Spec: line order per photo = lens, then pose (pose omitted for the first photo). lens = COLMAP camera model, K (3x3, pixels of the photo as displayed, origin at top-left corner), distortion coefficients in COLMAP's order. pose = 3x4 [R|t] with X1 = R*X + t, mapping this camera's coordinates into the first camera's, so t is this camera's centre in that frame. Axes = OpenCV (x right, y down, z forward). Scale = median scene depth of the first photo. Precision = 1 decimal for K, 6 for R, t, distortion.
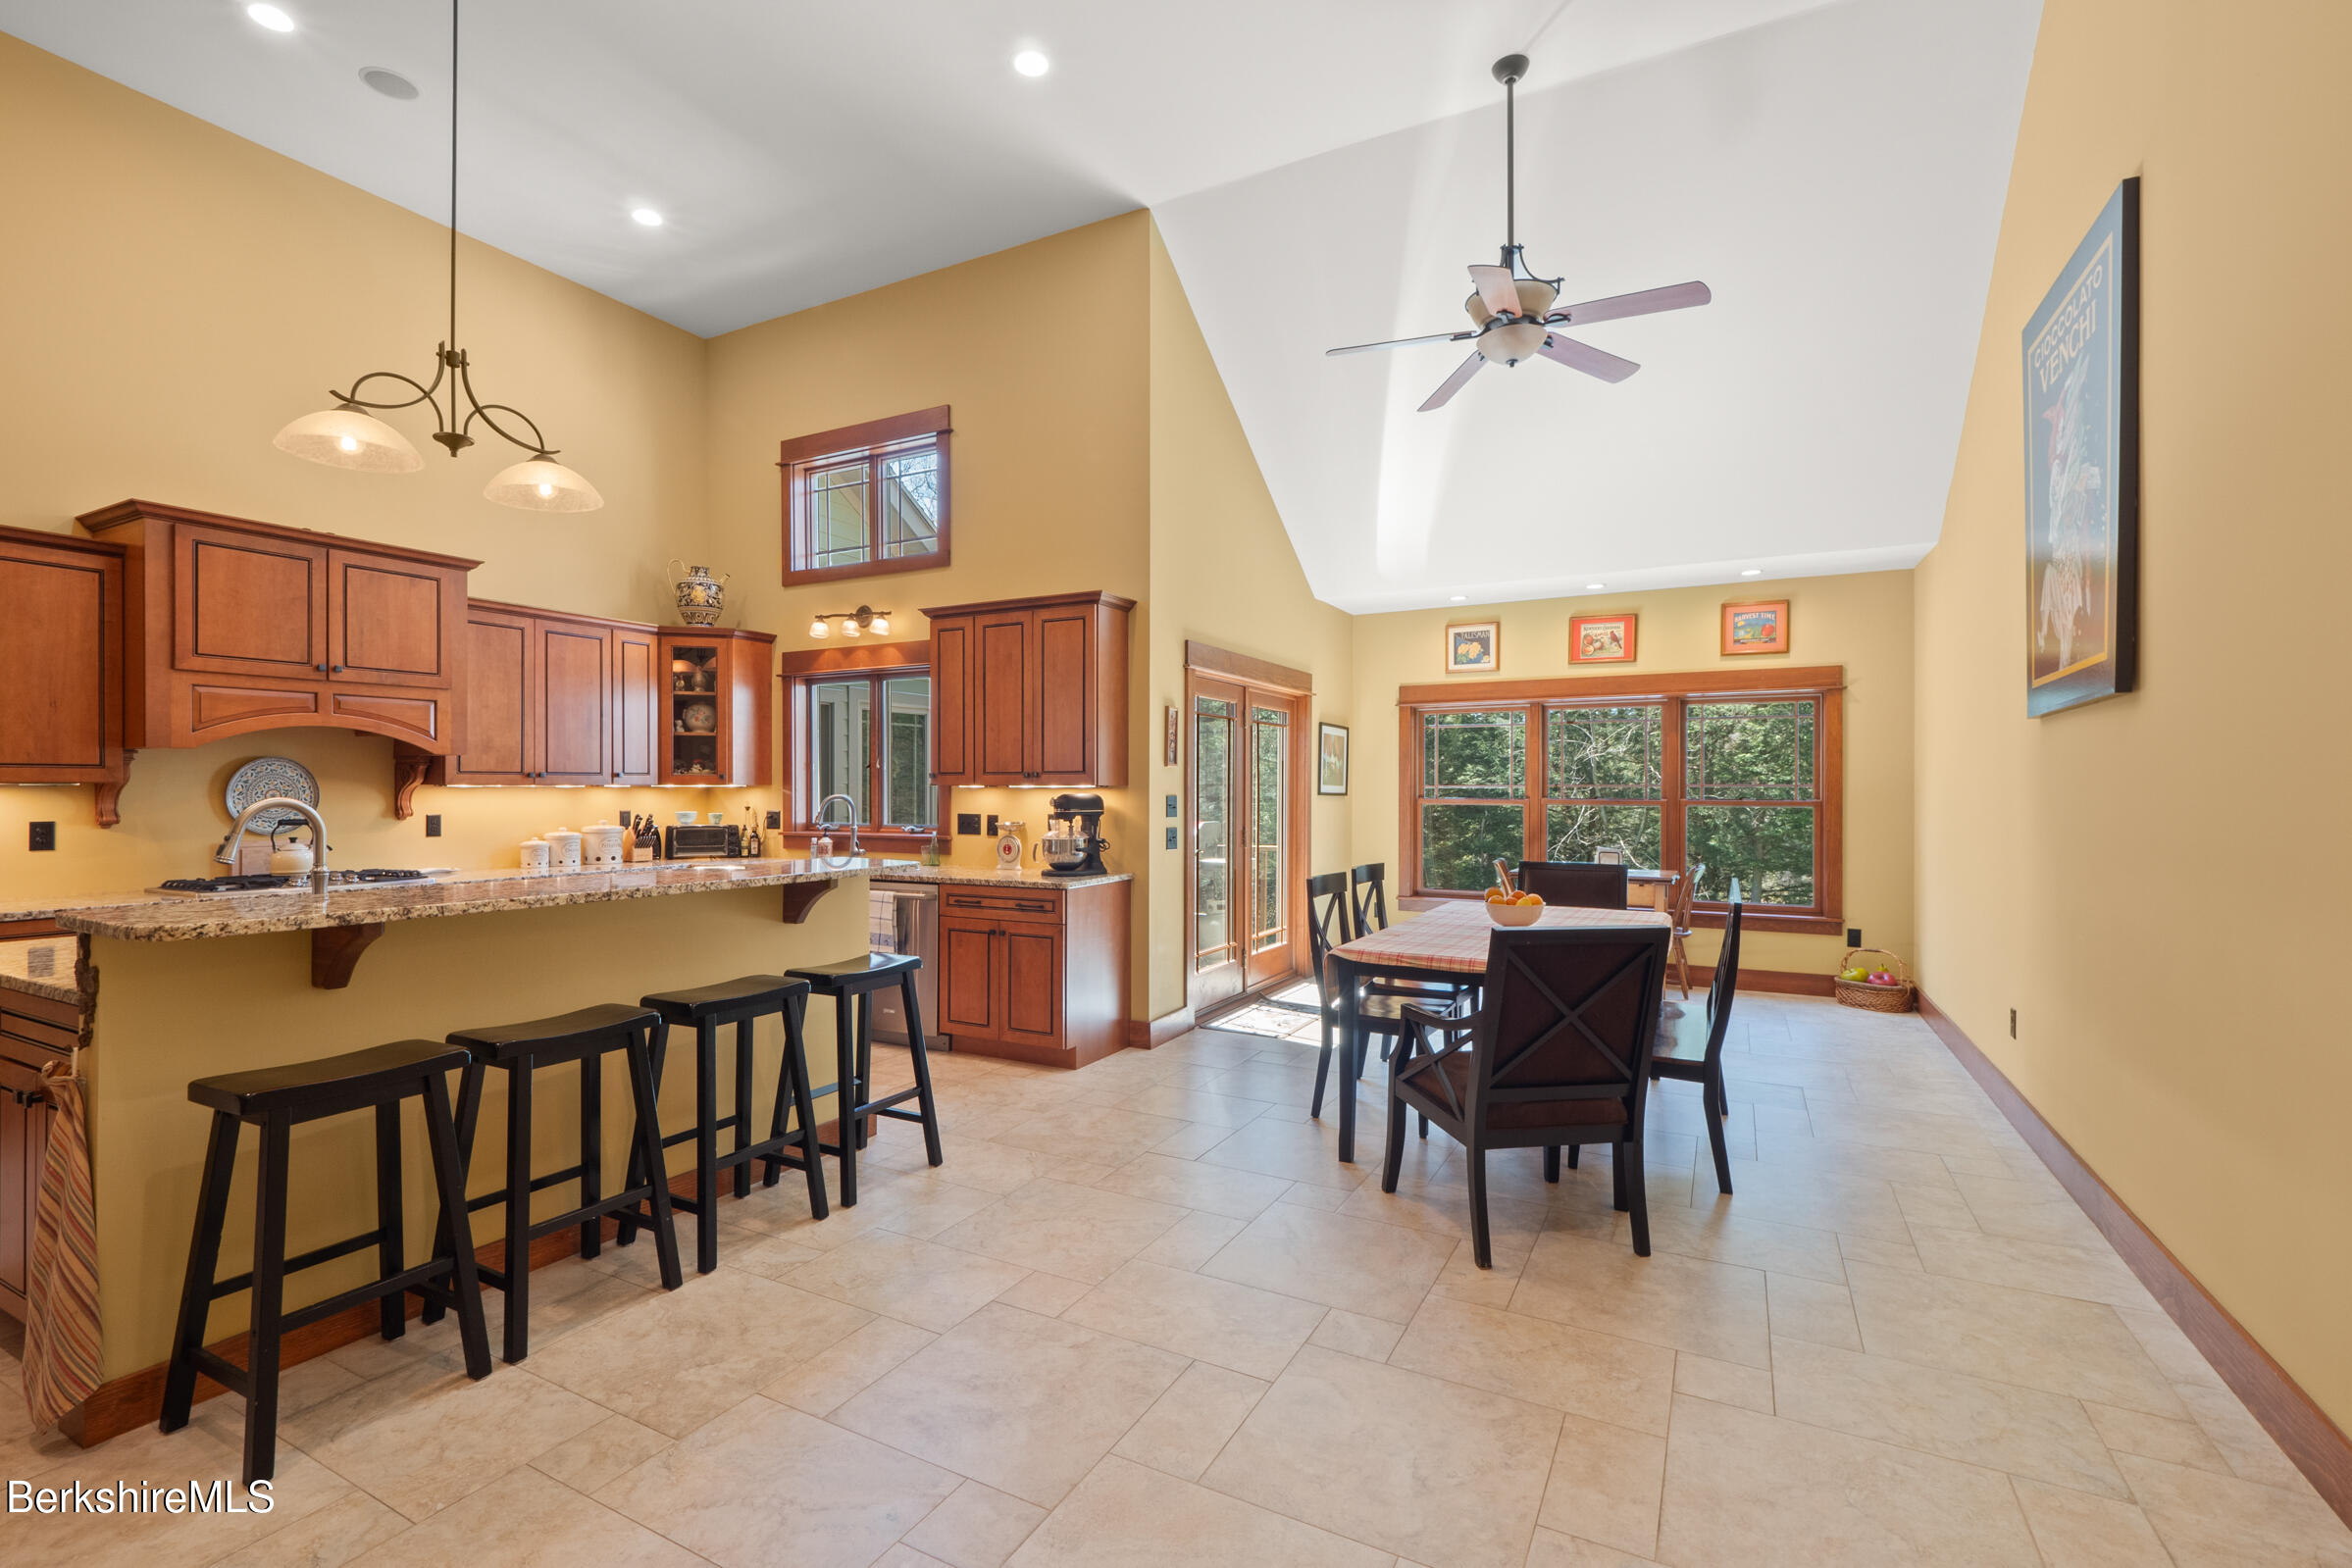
lens RADIAL K [[996.0, 0, 1184.5], [0, 996.0, 799.2], [0, 0, 1]] dist [0.001953, -0.000626]
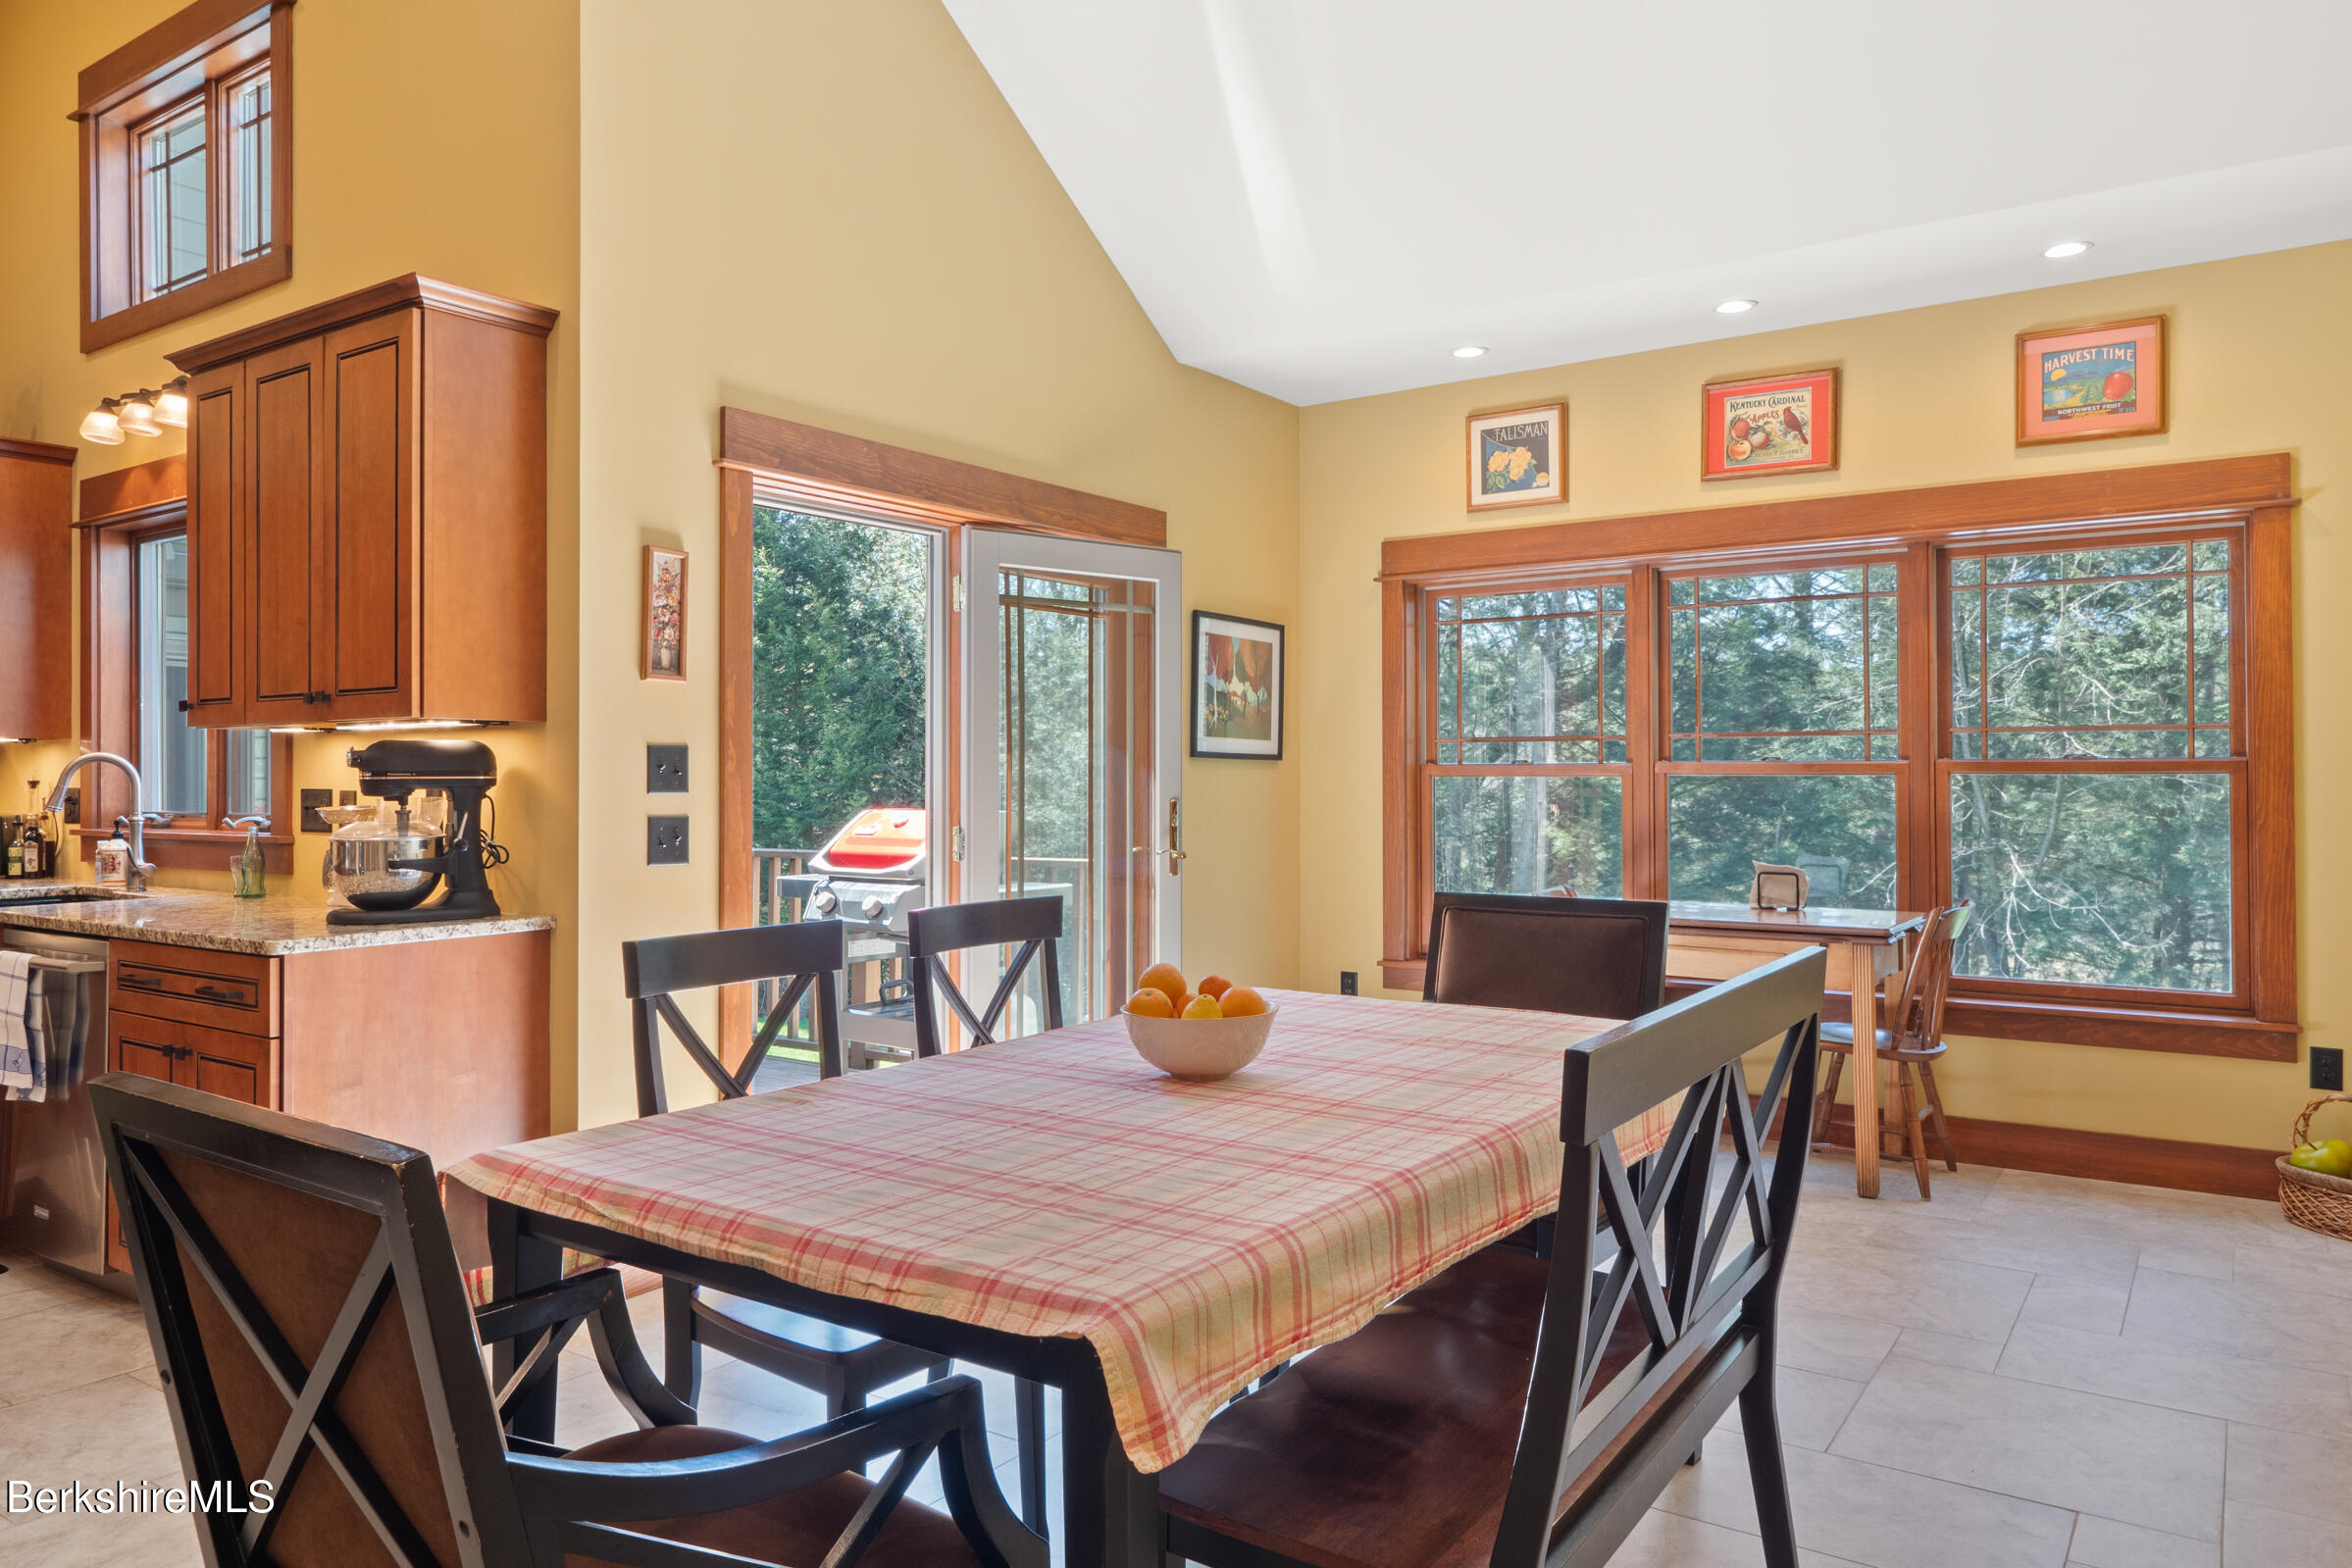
lens RADIAL K [[1538.9, 0, 1182.7], [0, 1538.9, 767.7], [0, 0, 1]] dist [0.002681, 0.001475]
pose [[0.994613, -0.004677, -0.103556, 0.241852], [0.003101, 0.999877, -0.015370, 0.015138], [0.103615, 0.014966, 0.994505, 0.269012]]
